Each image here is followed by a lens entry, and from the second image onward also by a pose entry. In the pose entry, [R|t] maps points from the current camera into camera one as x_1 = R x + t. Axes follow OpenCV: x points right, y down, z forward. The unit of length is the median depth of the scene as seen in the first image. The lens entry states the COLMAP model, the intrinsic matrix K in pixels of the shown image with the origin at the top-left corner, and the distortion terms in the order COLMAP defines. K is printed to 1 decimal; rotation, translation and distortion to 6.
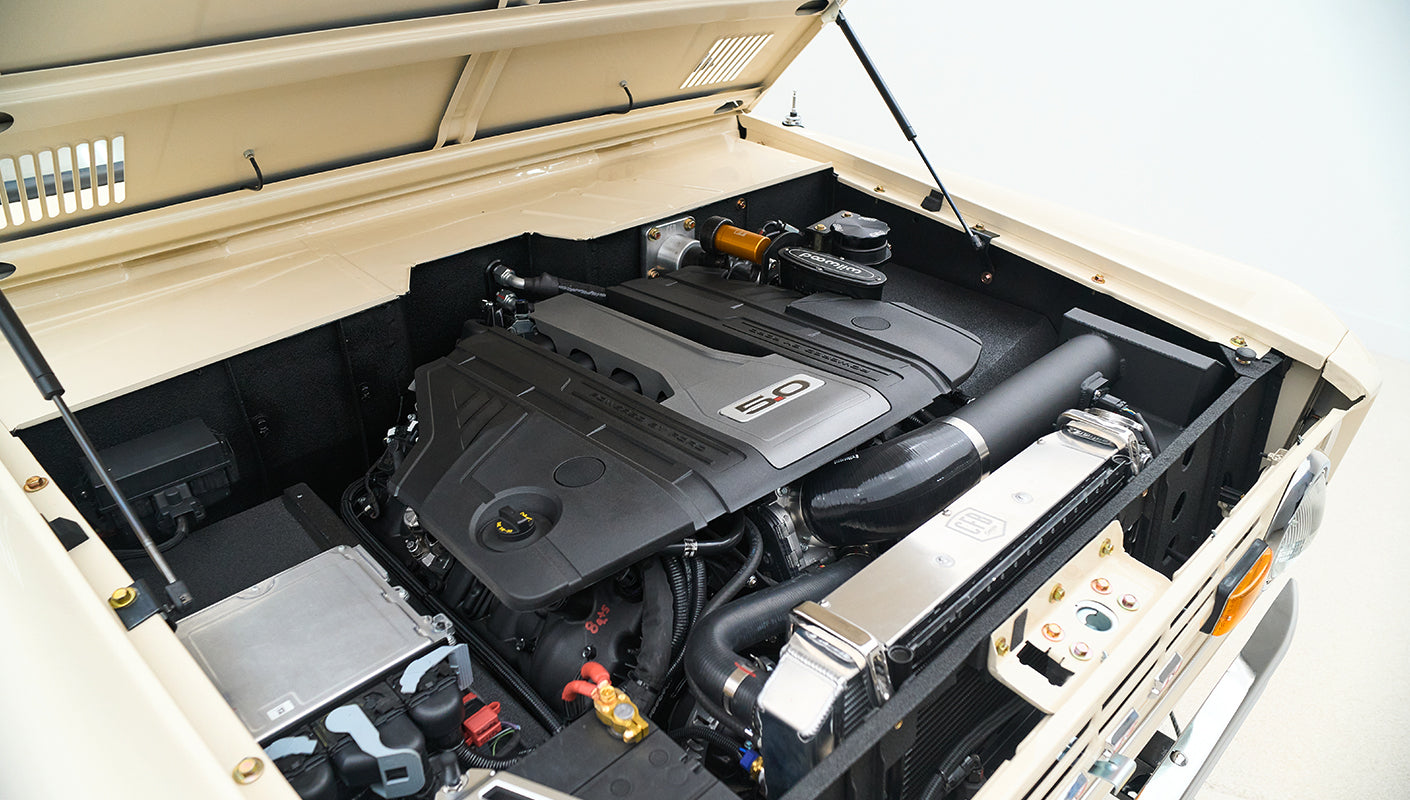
lens RADIAL K [[878.2, 0, 707.3], [0, 878.2, 387.9], [0, 0, 1]] dist [-0.069953, 0.048290]
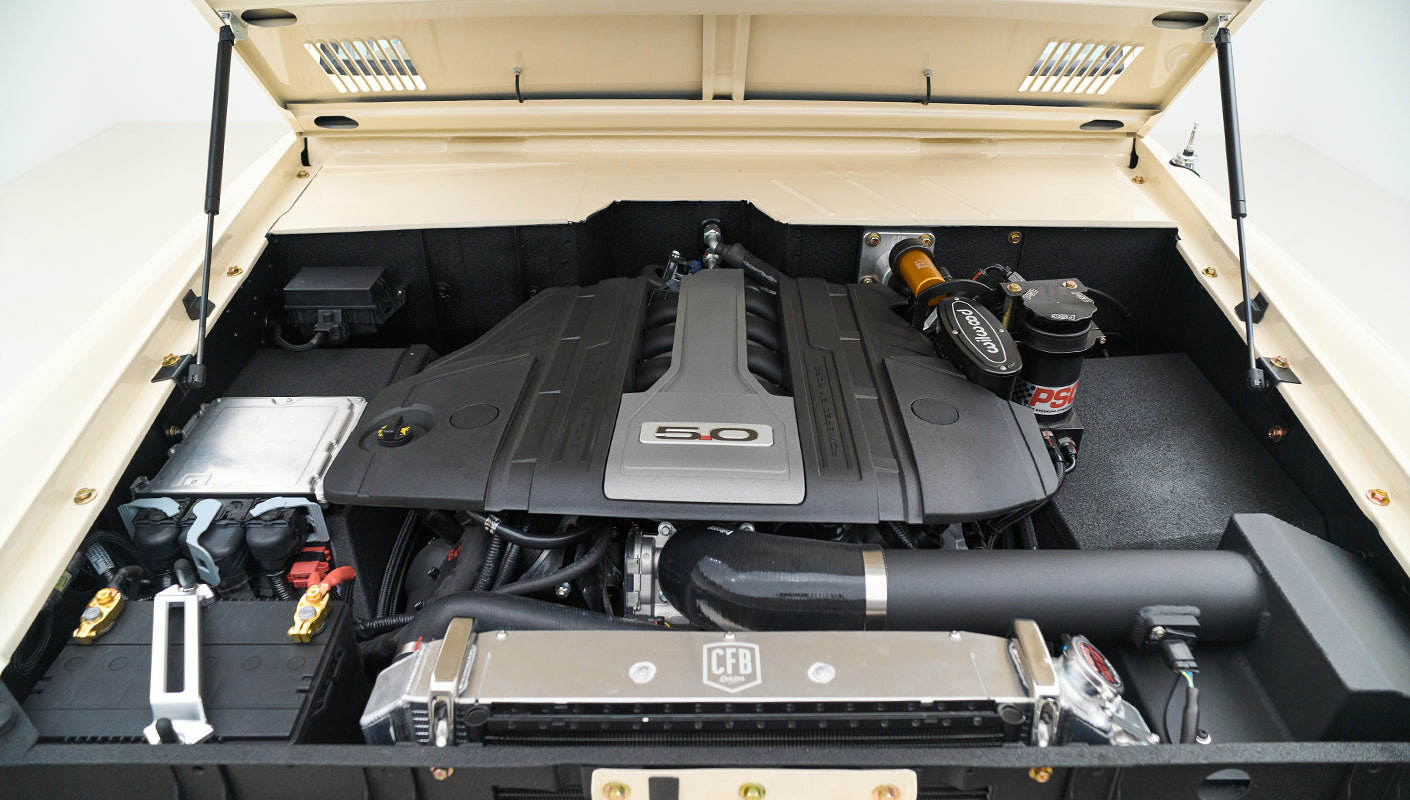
lens RADIAL K [[878.2, 0, 707.3], [0, 878.2, 387.9], [0, 0, 1]] dist [-0.069953, 0.048290]
pose [[0.738804, 0.375279, -0.559762, 0.455490], [-0.346384, 0.923952, 0.162265, -0.145886], [0.578088, 0.074010, 0.812611, 0.211019]]
